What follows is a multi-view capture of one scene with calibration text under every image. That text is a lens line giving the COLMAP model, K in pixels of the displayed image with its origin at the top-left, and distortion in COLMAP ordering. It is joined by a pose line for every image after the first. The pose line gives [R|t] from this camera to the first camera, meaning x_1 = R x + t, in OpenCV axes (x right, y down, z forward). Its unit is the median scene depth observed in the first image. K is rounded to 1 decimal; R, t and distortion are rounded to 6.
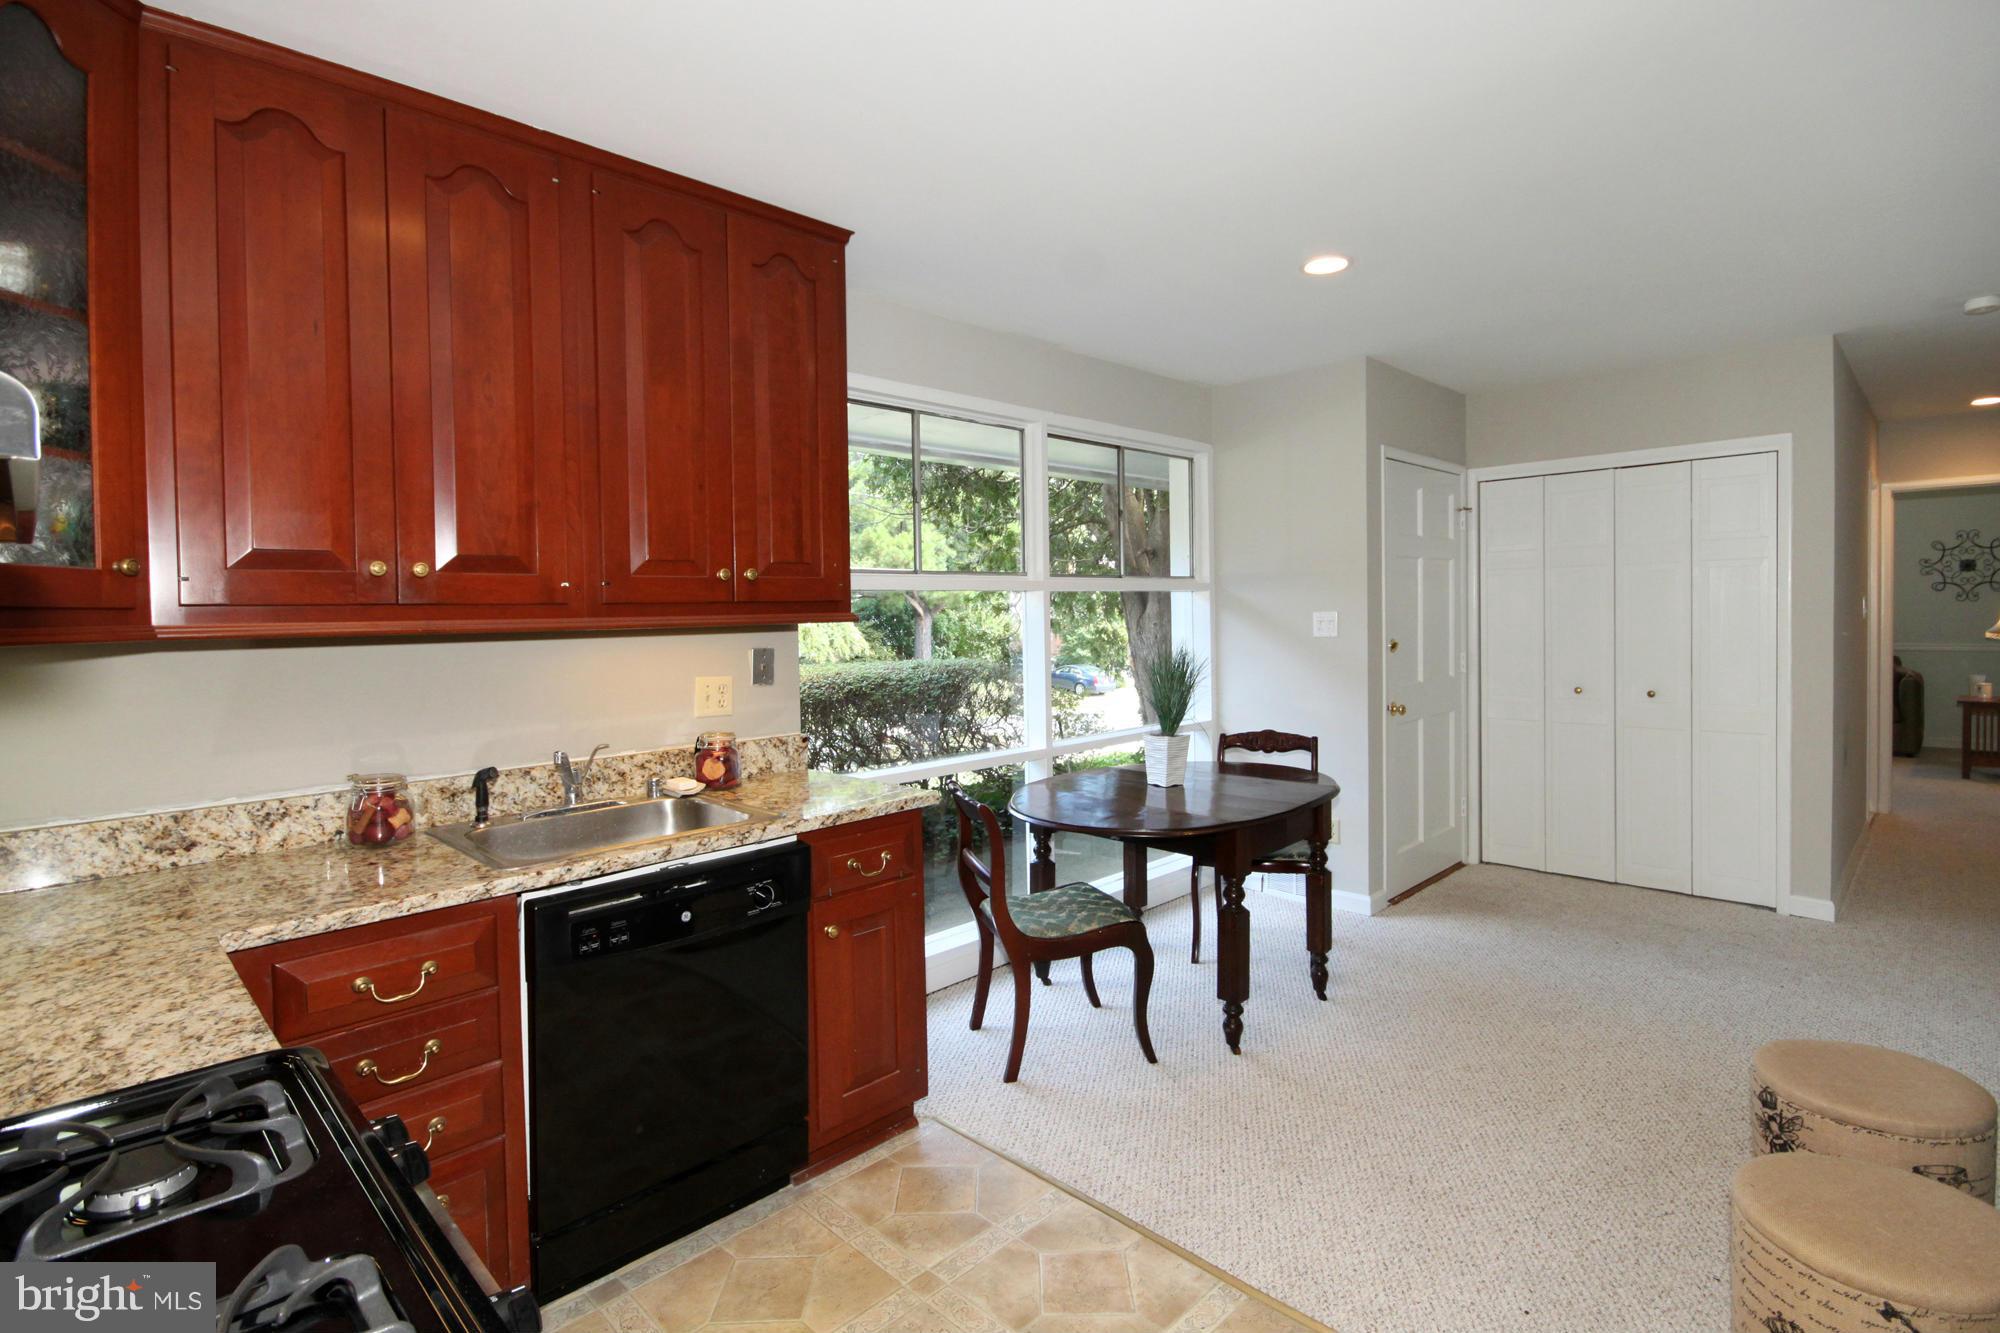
lens RADIAL K [[981.1, 0, 1047.6], [0, 981.1, 631.7], [0, 0, 1]] dist [0.014891, -0.000013]
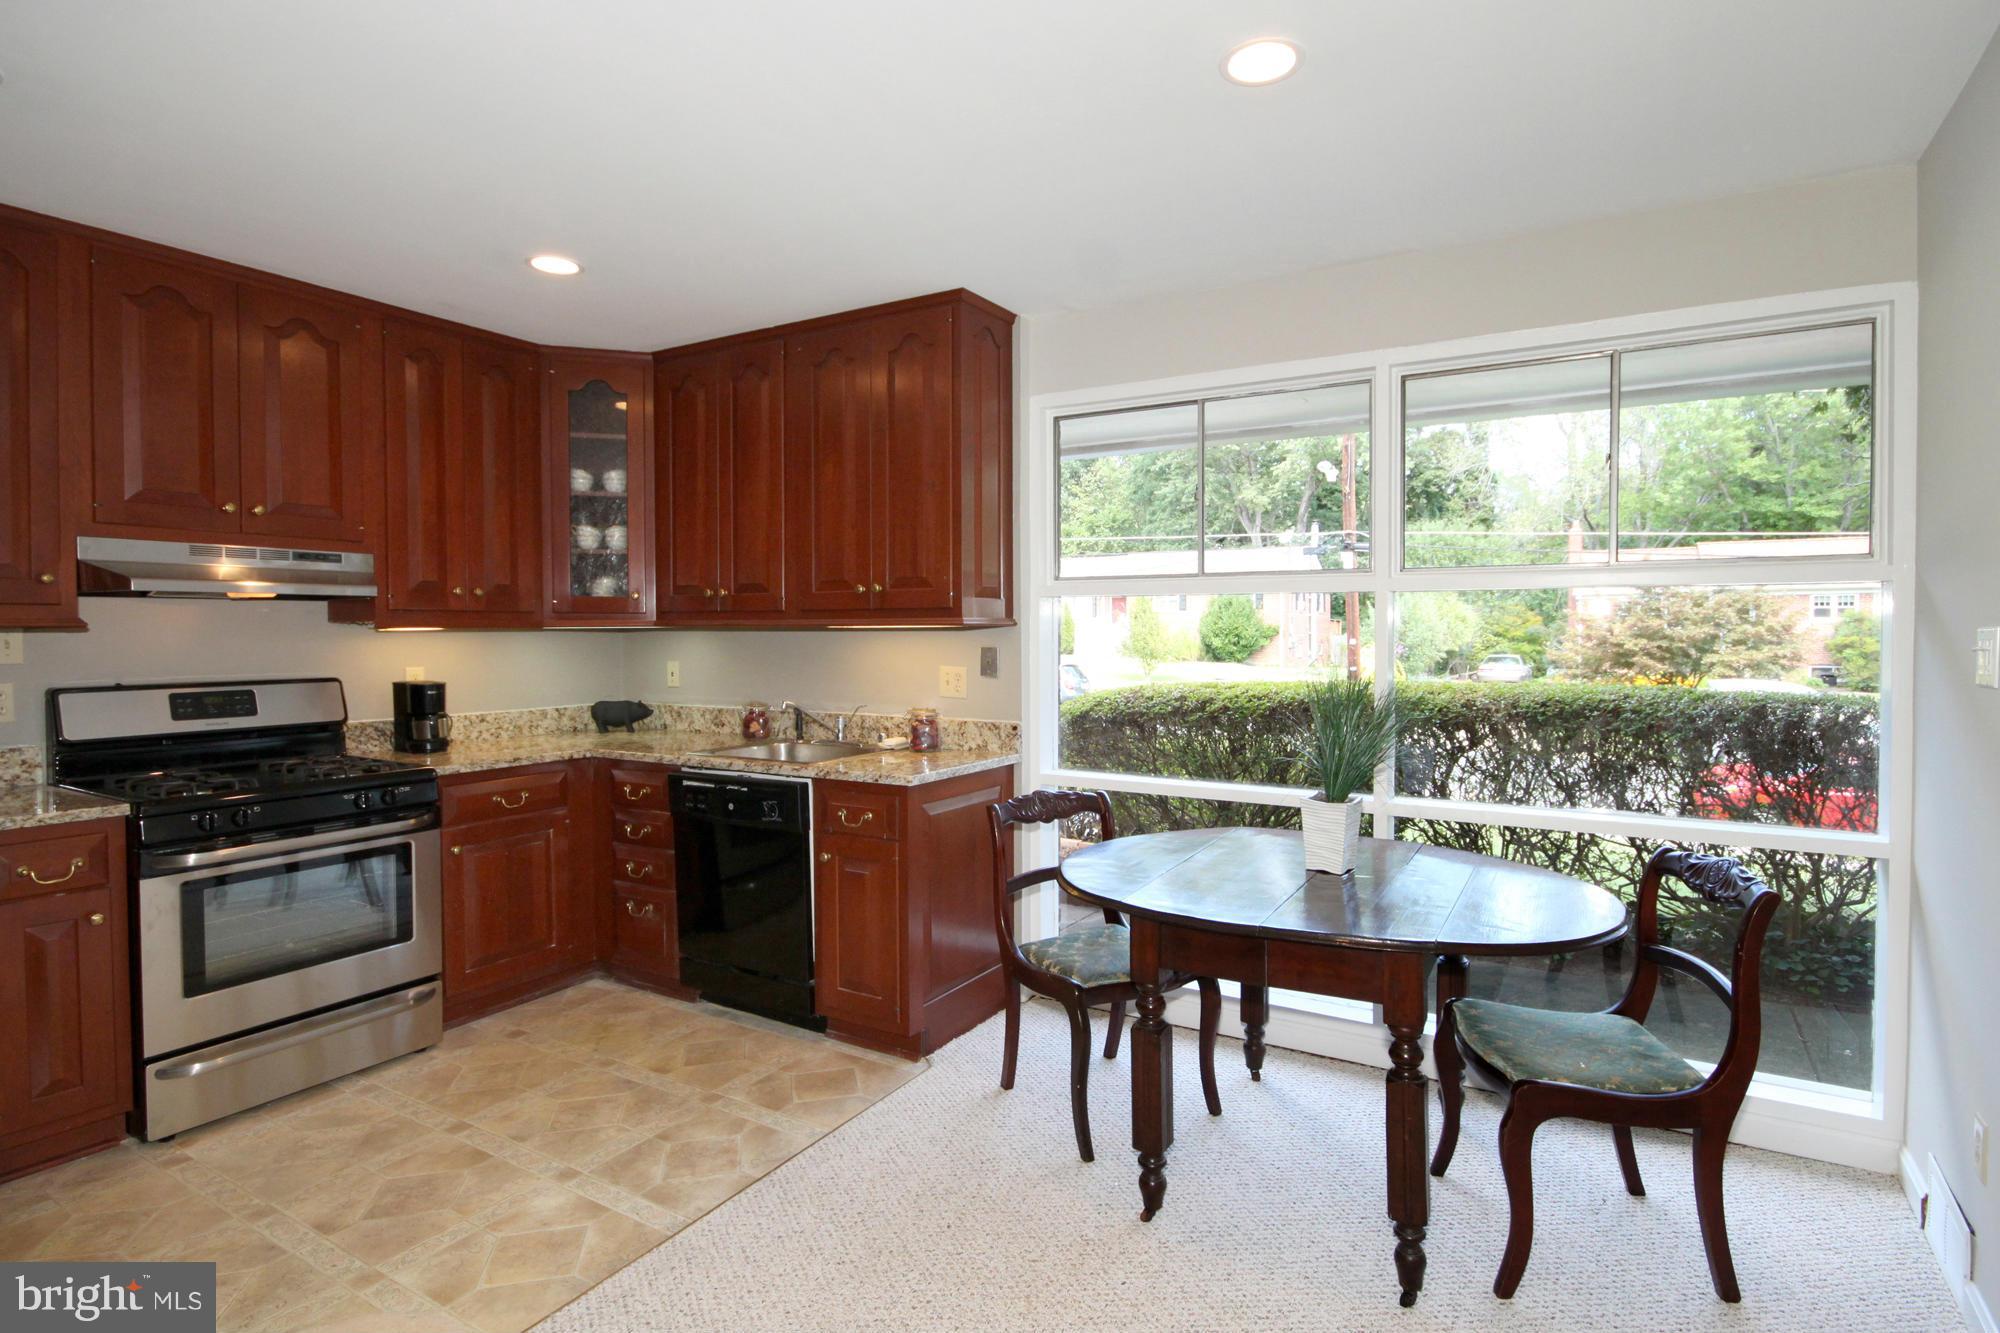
lens RADIAL K [[1005.3, 0, 1007.5], [0, 1005.3, 649.6], [0, 0, 1]] dist [0.000879, -0.000490]
pose [[0.223207, 0.035416, -0.974127, 1.118677], [-0.022855, 0.999255, 0.031092, -0.022616], [0.974503, 0.015324, 0.223850, 0.908189]]
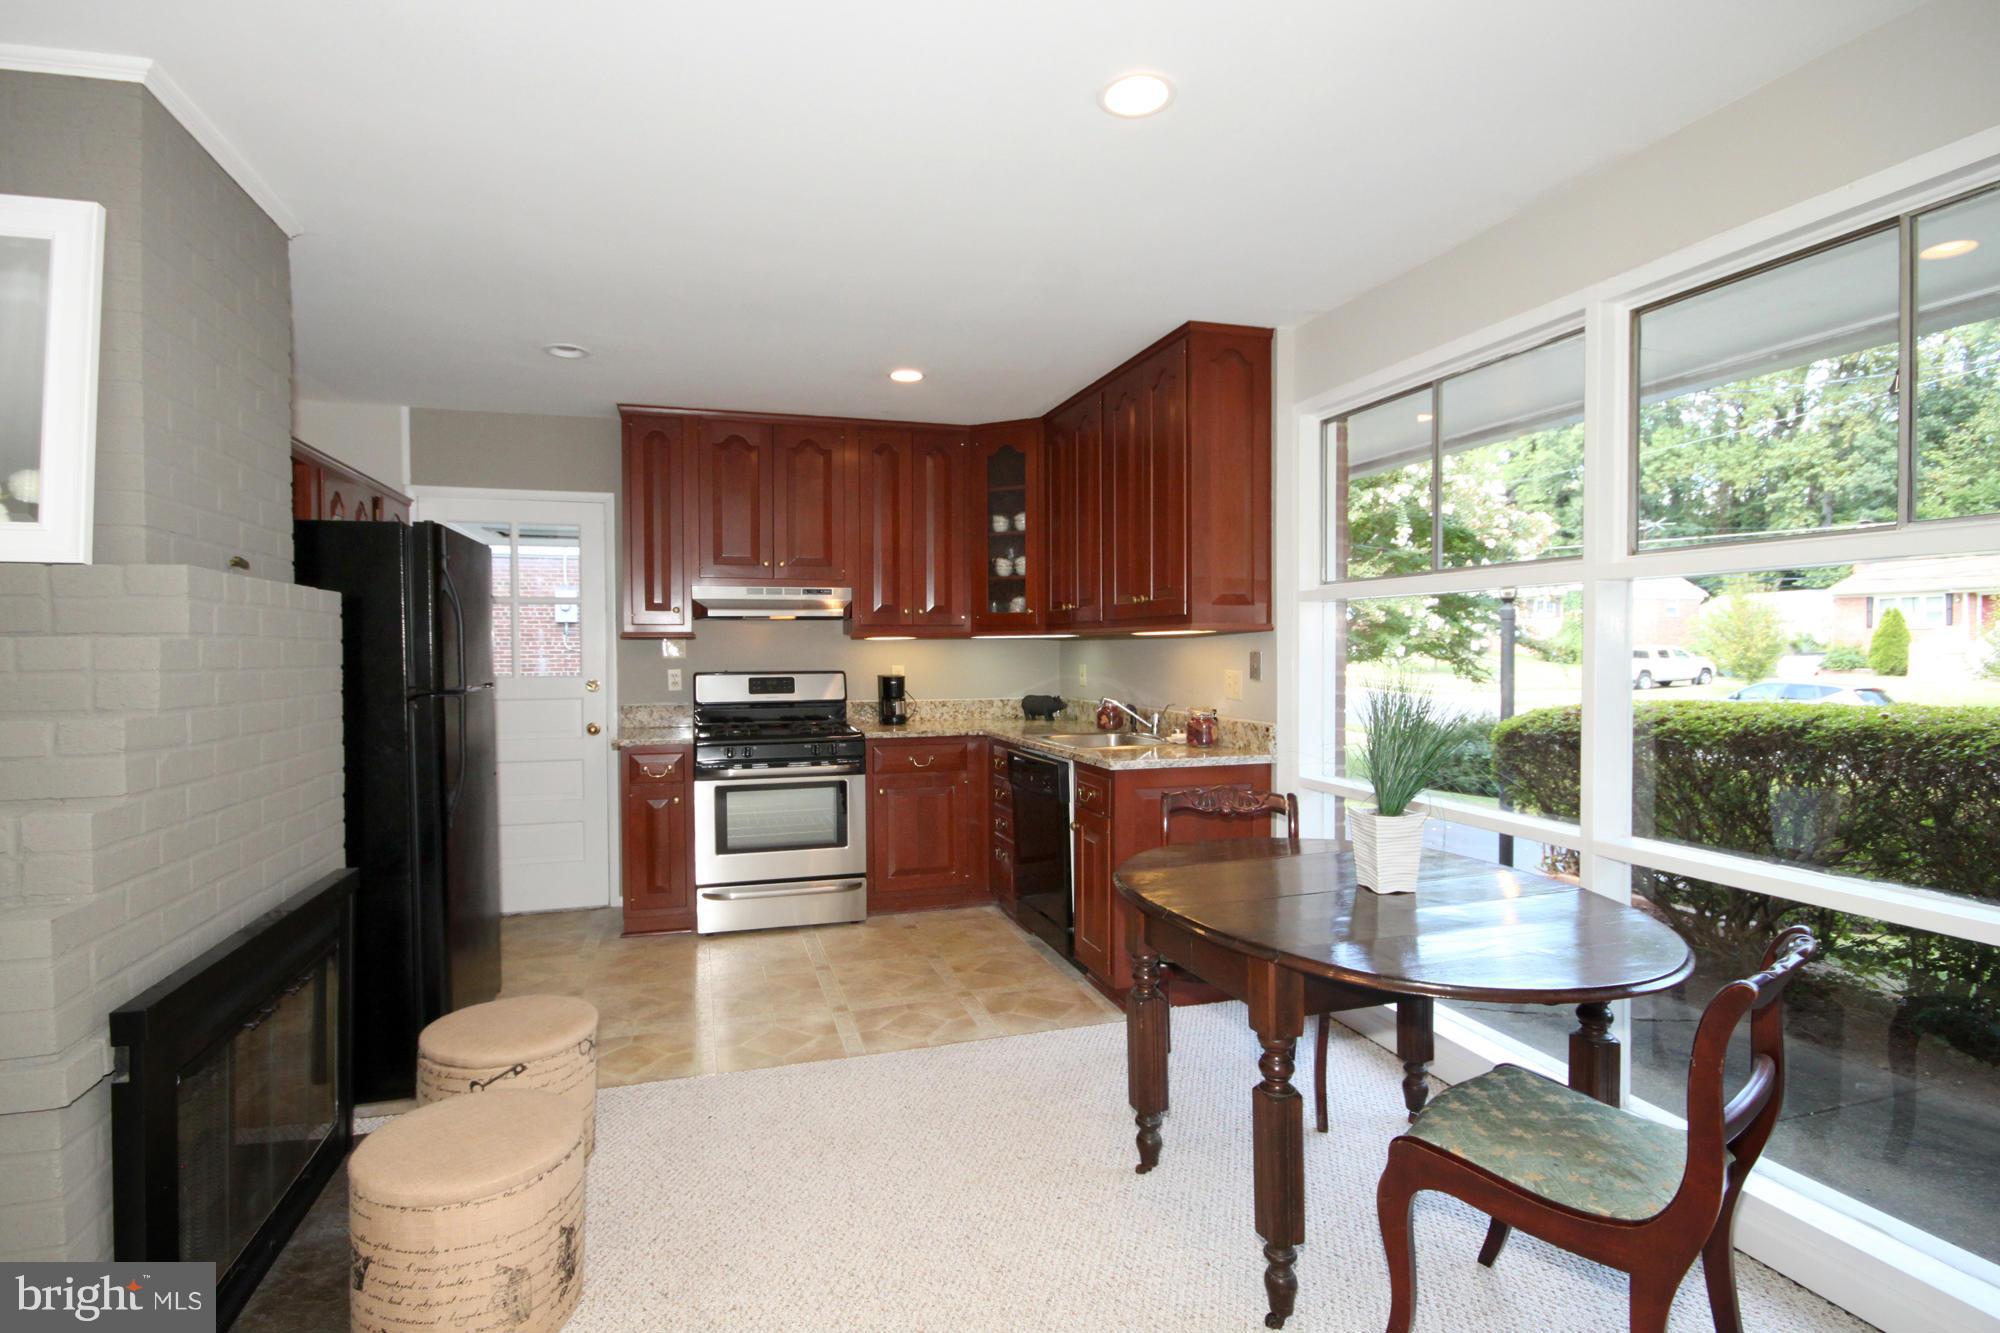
lens RADIAL K [[961.6, 0, 987.9], [0, 961.6, 661.6], [0, 0, 1]] dist [-0.001992, -0.000464]
pose [[-0.488069, 0.030559, -0.872270, 1.163042], [-0.006752, 0.999225, 0.038785, -0.018429], [0.872779, 0.024819, -0.487485, 1.586638]]
